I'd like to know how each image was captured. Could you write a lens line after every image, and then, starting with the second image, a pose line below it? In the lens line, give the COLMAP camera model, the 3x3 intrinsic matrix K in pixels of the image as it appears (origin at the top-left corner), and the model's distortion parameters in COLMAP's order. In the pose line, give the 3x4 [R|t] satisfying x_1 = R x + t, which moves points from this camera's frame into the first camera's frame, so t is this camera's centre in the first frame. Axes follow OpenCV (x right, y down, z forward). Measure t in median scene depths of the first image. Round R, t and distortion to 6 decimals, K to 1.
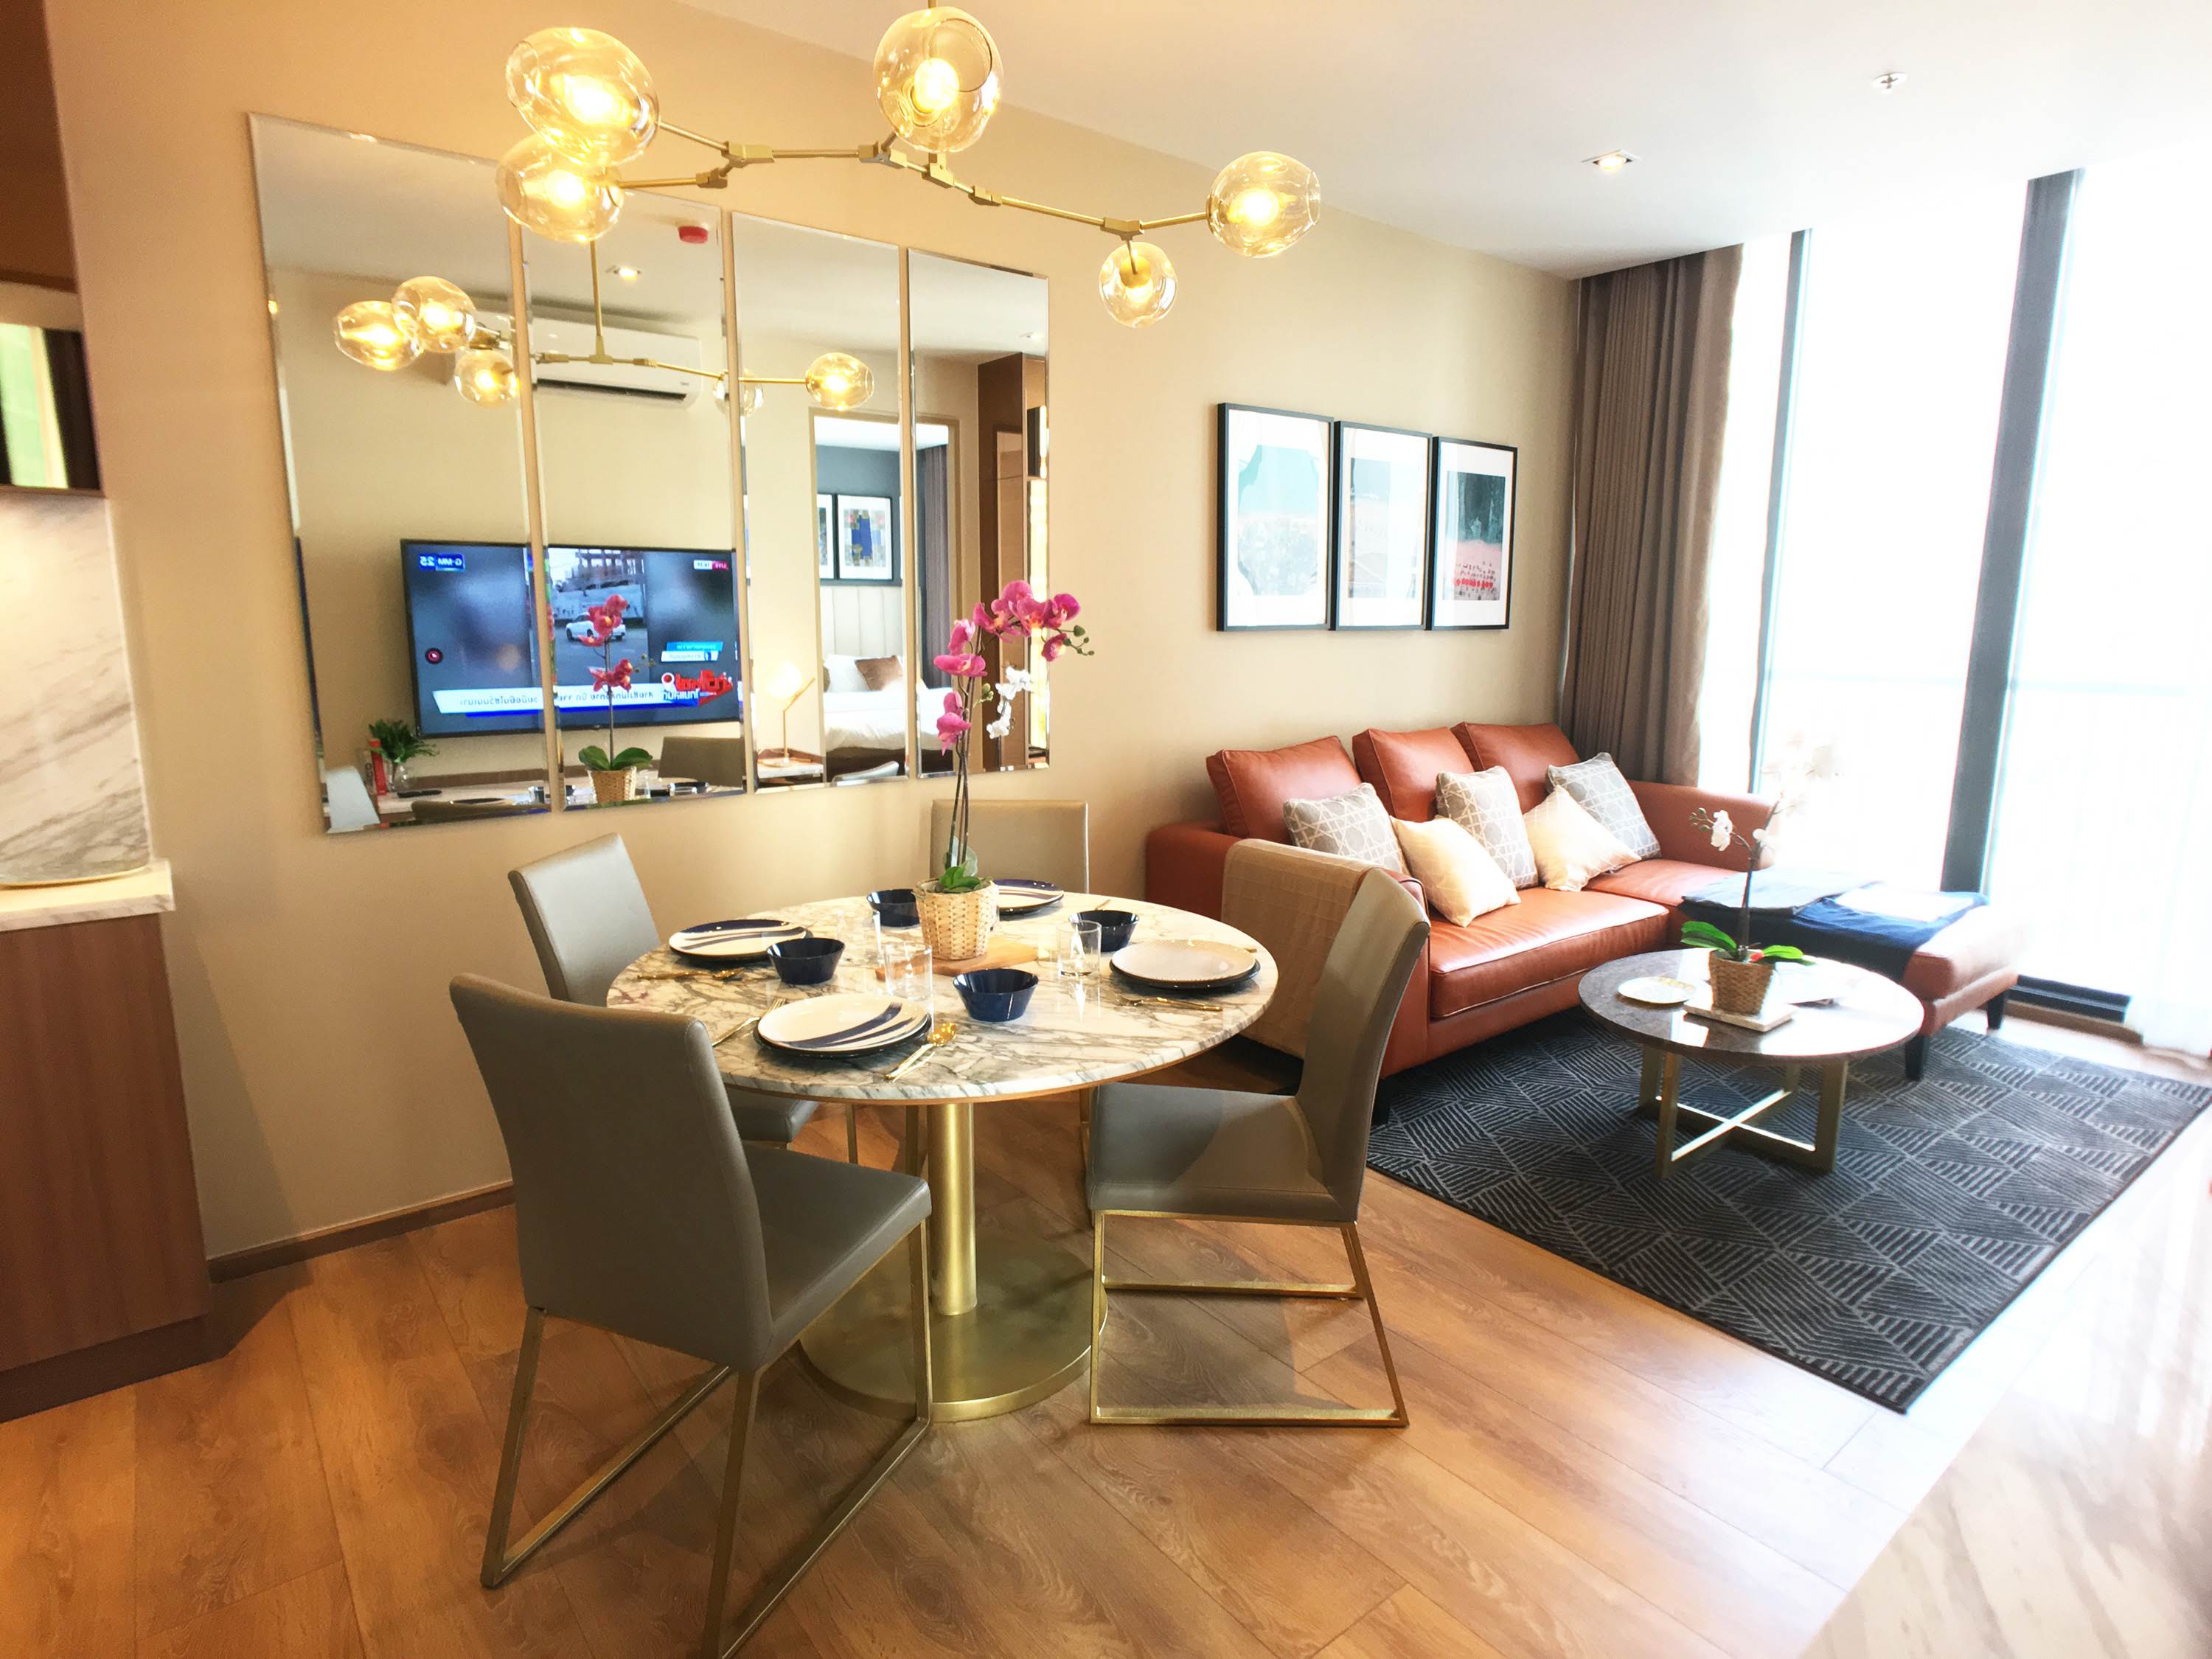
lens RADIAL K [[1230.1, 0, 1106.0], [0, 1230.1, 829.5], [0, 0, 1]] dist [-0.039210, 0.033497]
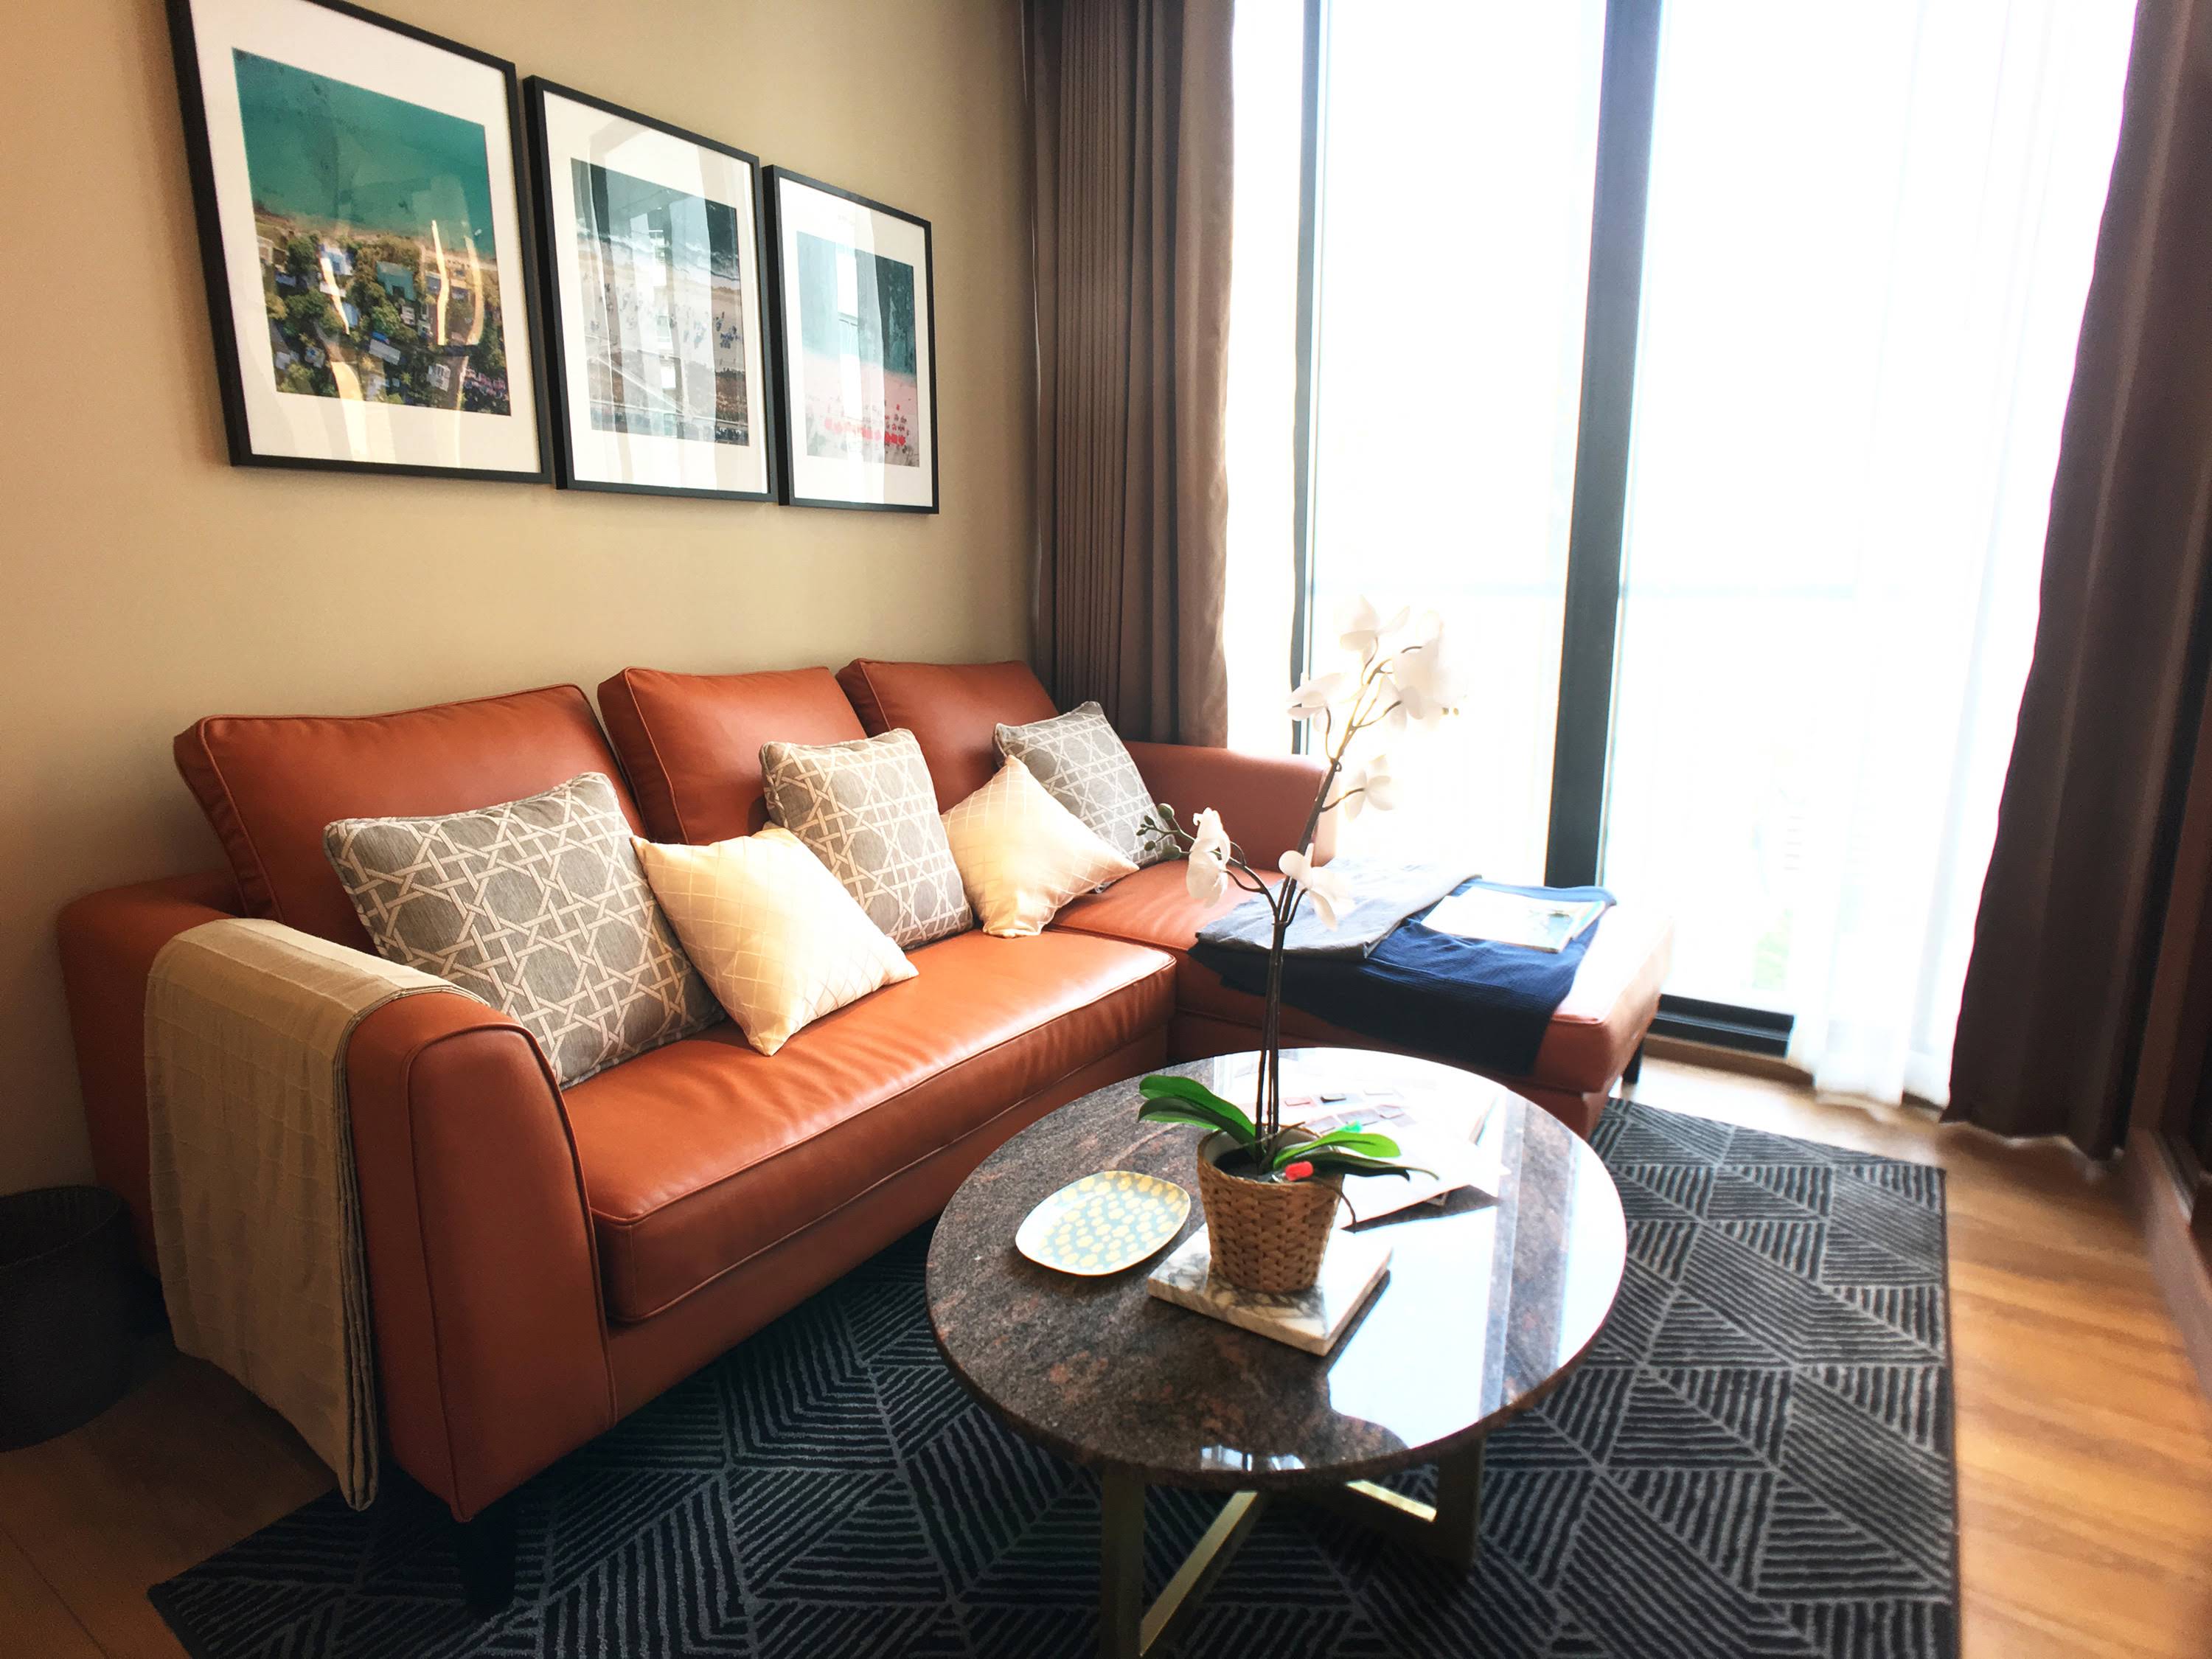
lens RADIAL K [[1230.1, 0, 1106.0], [0, 1230.1, 829.5], [0, 0, 1]] dist [-0.039210, 0.033497]
pose [[0.948604, -0.064649, 0.309791, 0.236469], [0.058218, 0.997854, 0.029971, -0.015872], [-0.311064, -0.010395, 0.950332, 0.423747]]
